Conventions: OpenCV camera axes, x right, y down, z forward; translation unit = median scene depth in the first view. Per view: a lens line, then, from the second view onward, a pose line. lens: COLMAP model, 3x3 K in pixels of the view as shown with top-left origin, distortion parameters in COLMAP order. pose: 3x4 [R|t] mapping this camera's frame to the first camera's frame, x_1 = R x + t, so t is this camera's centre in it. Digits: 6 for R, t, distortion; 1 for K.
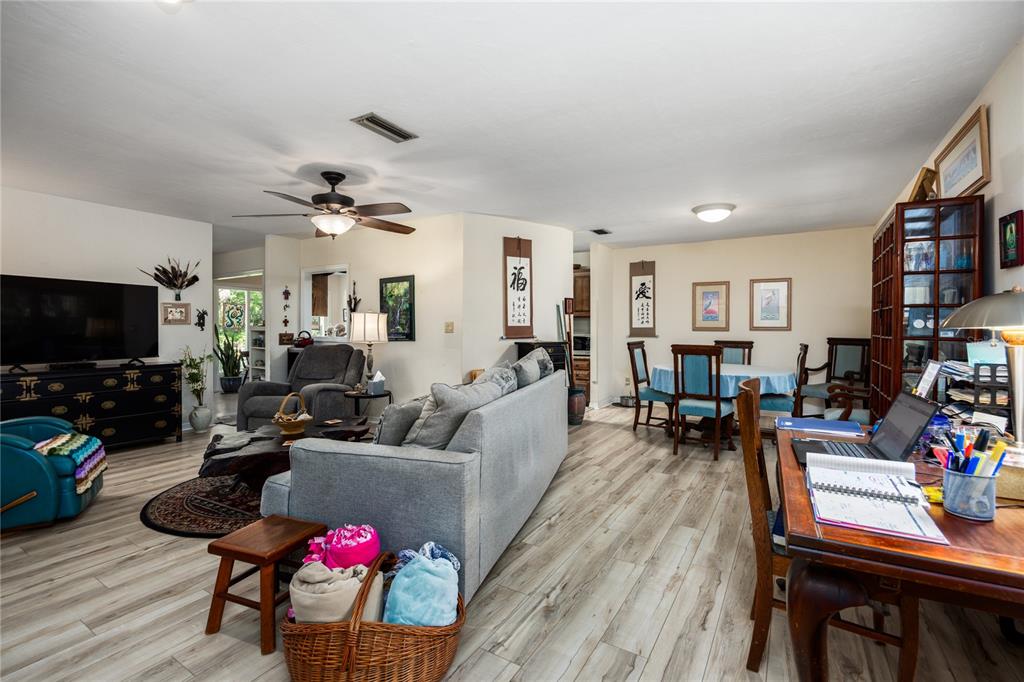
lens RADIAL K [[479.7, 0, 512.5], [0, 479.7, 334.6], [0, 0, 1]] dist [0.000049, 0.000000]
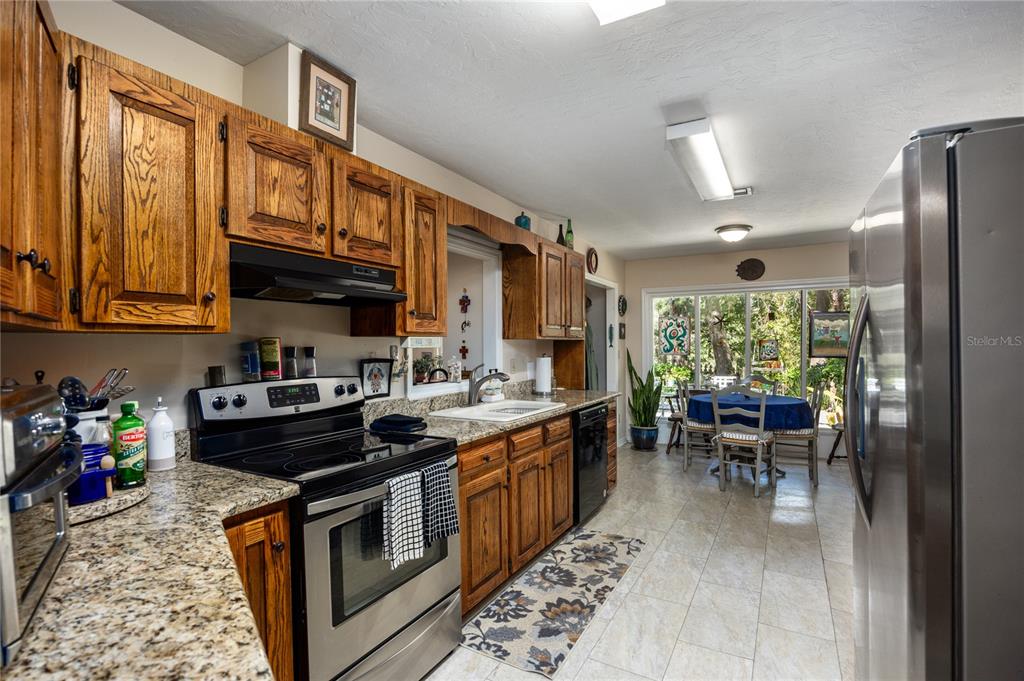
lens RADIAL K [[494.7, 0, 512.1], [0, 494.7, 343.1], [0, 0, 1]] dist [-0.000094, -0.000001]
pose [[0.020692, -0.002993, -0.999781, 0.125397], [-0.005867, 0.999978, -0.003115, -0.034356], [0.999769, 0.005930, 0.020674, 1.038819]]
